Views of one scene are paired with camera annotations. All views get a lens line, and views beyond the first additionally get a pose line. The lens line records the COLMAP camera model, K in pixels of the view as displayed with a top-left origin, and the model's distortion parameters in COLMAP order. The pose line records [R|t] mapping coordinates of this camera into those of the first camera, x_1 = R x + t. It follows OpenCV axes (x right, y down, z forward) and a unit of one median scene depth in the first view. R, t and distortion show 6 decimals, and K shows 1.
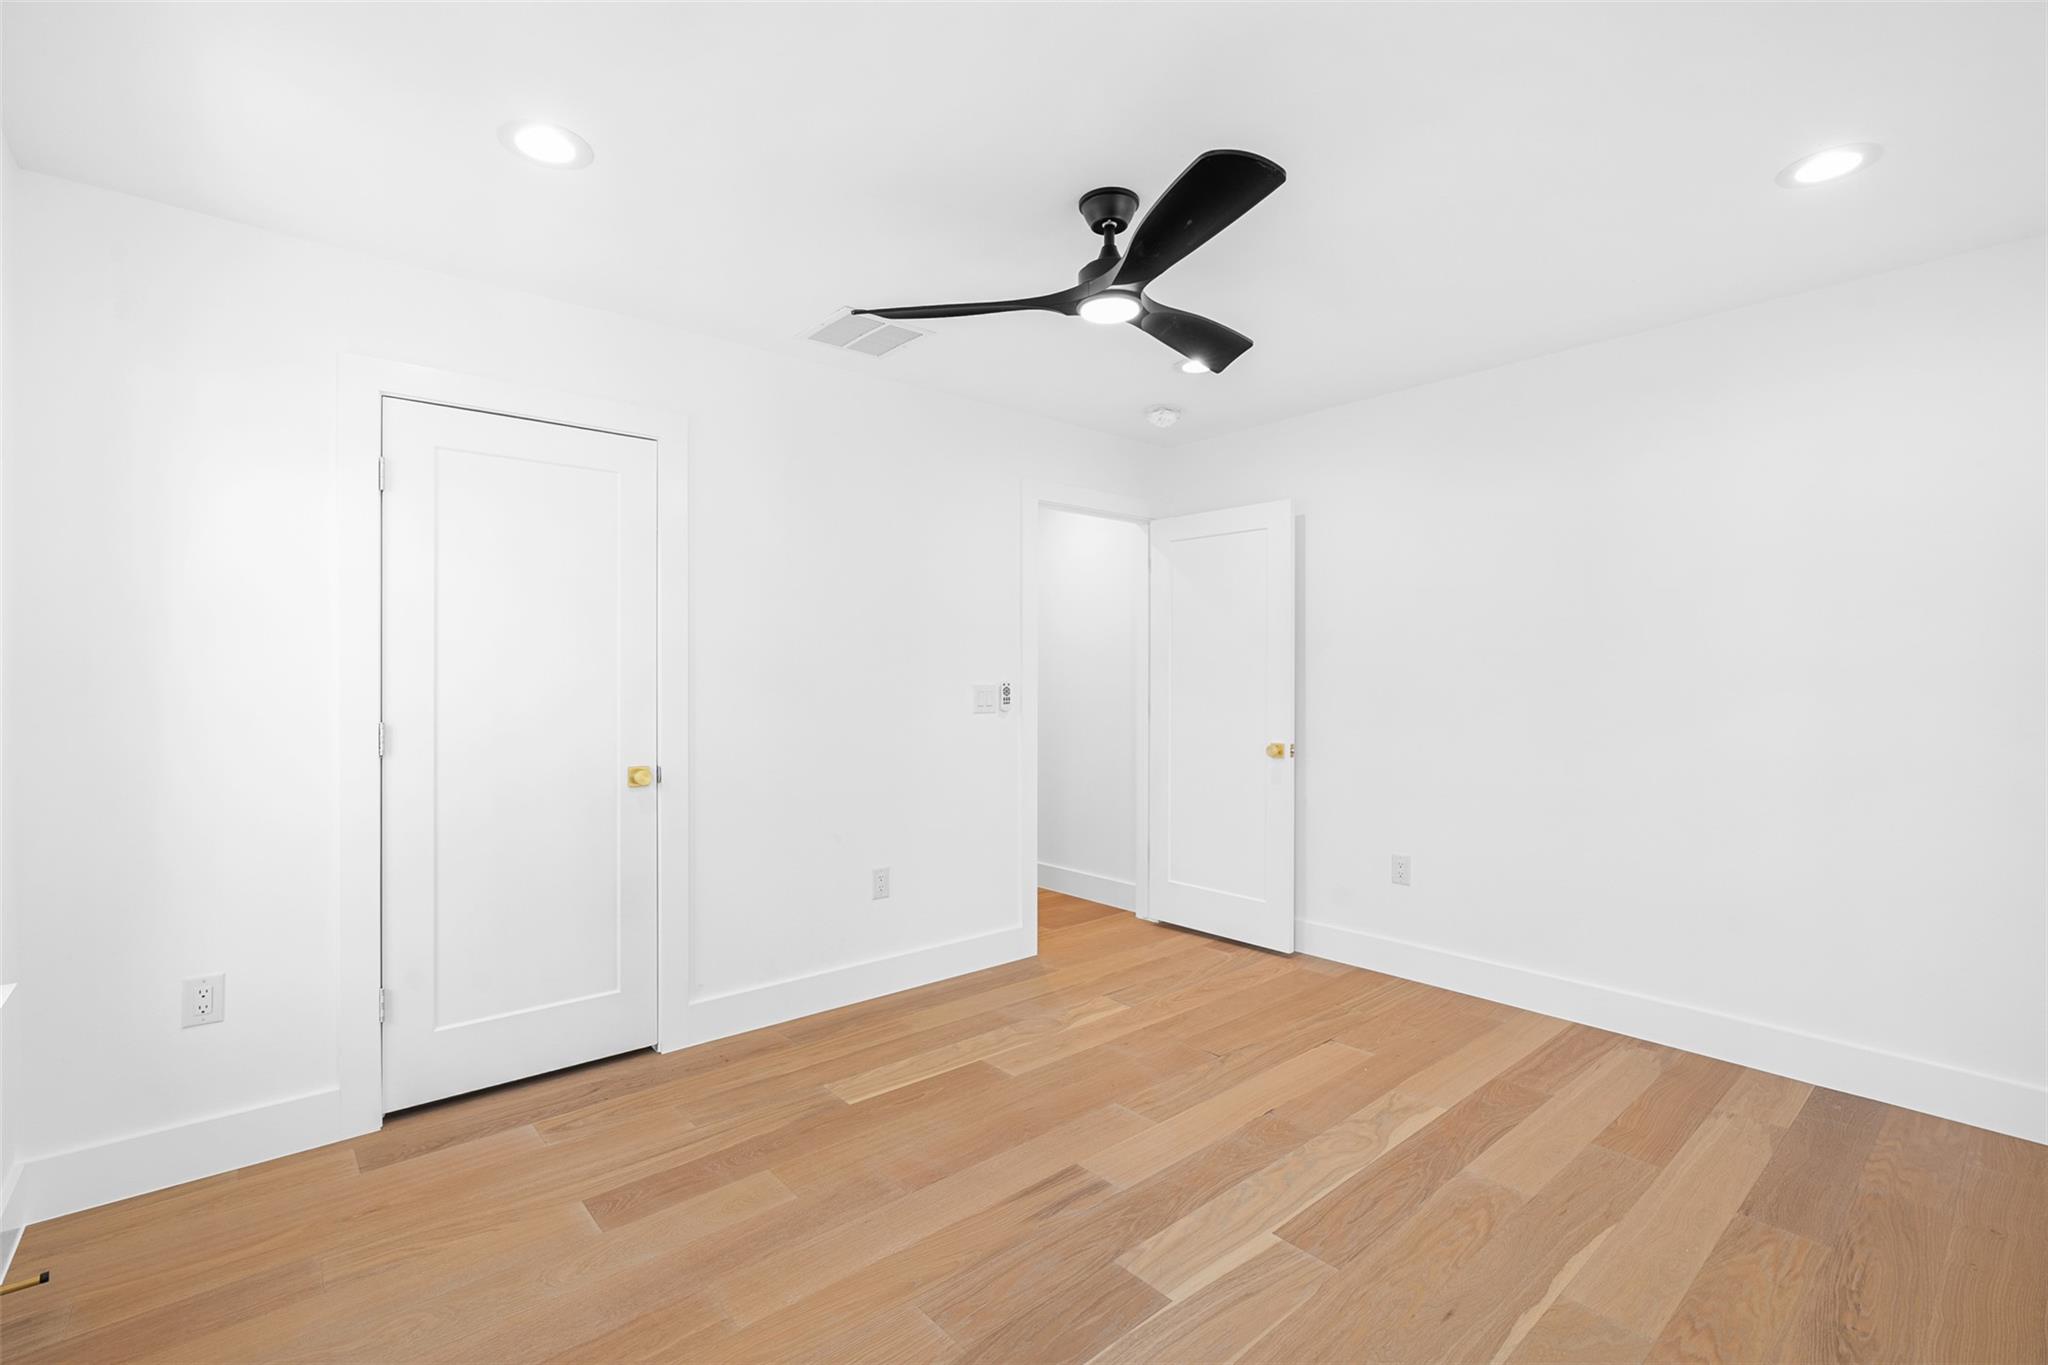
lens RADIAL K [[939.3, 0, 1033.1], [0, 939.3, 693.4], [0, 0, 1]] dist [0.013631, 0.000771]
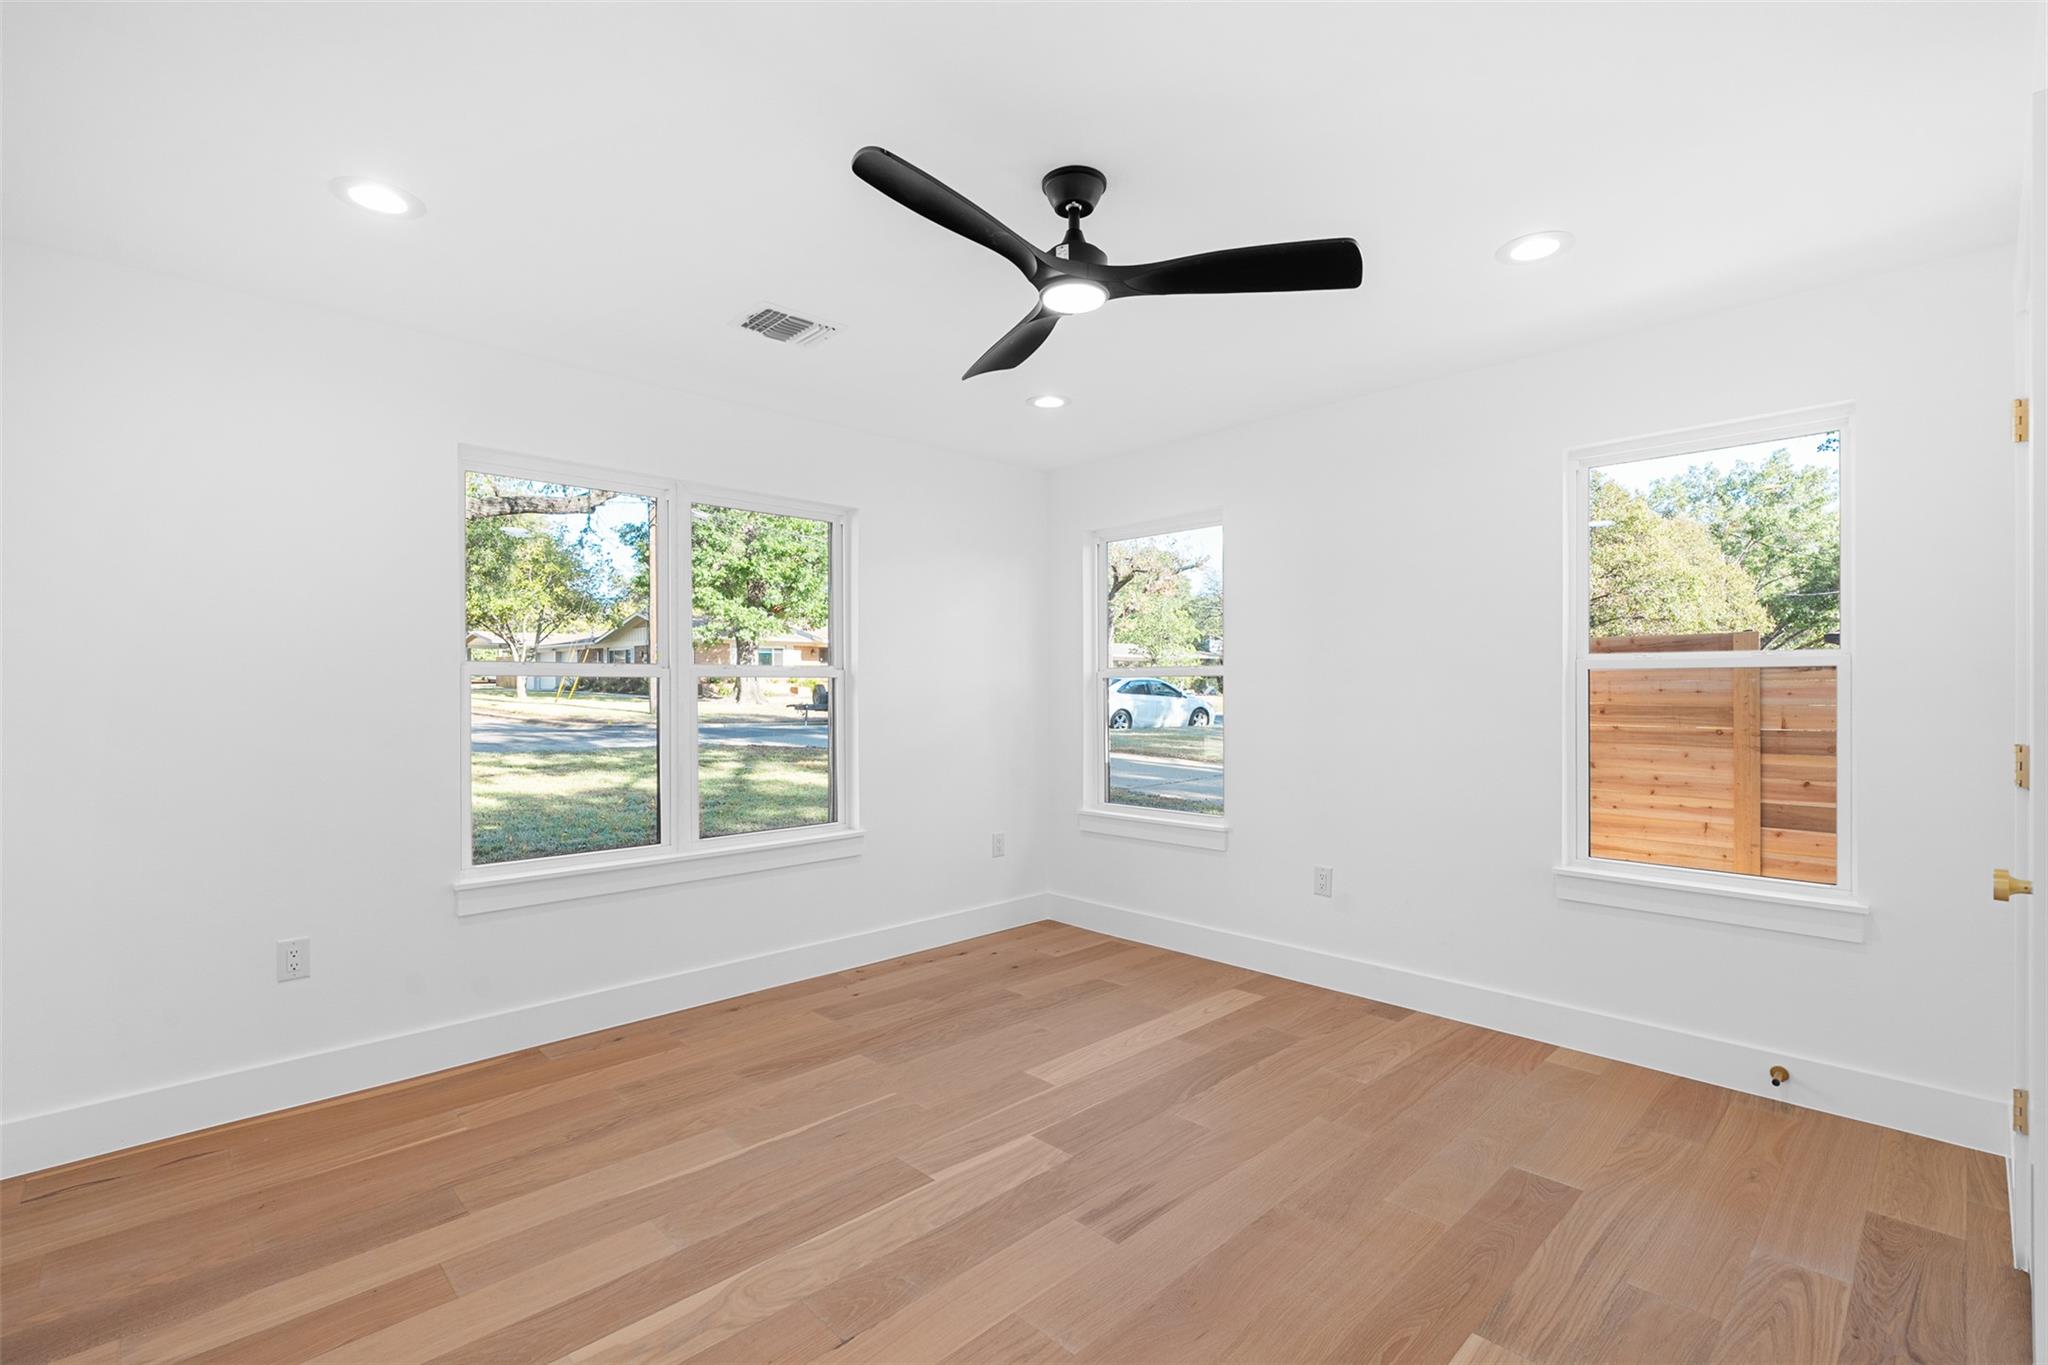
lens RADIAL K [[939.3, 0, 1026.9], [0, 939.3, 683.9], [0, 0, 1]] dist [0.013631, 0.000771]
pose [[-0.998923, 0.005696, -0.046051, 0.177319], [0.004952, 0.999855, 0.016267, -0.040690], [0.046137, 0.016022, -0.998807, 1.978580]]
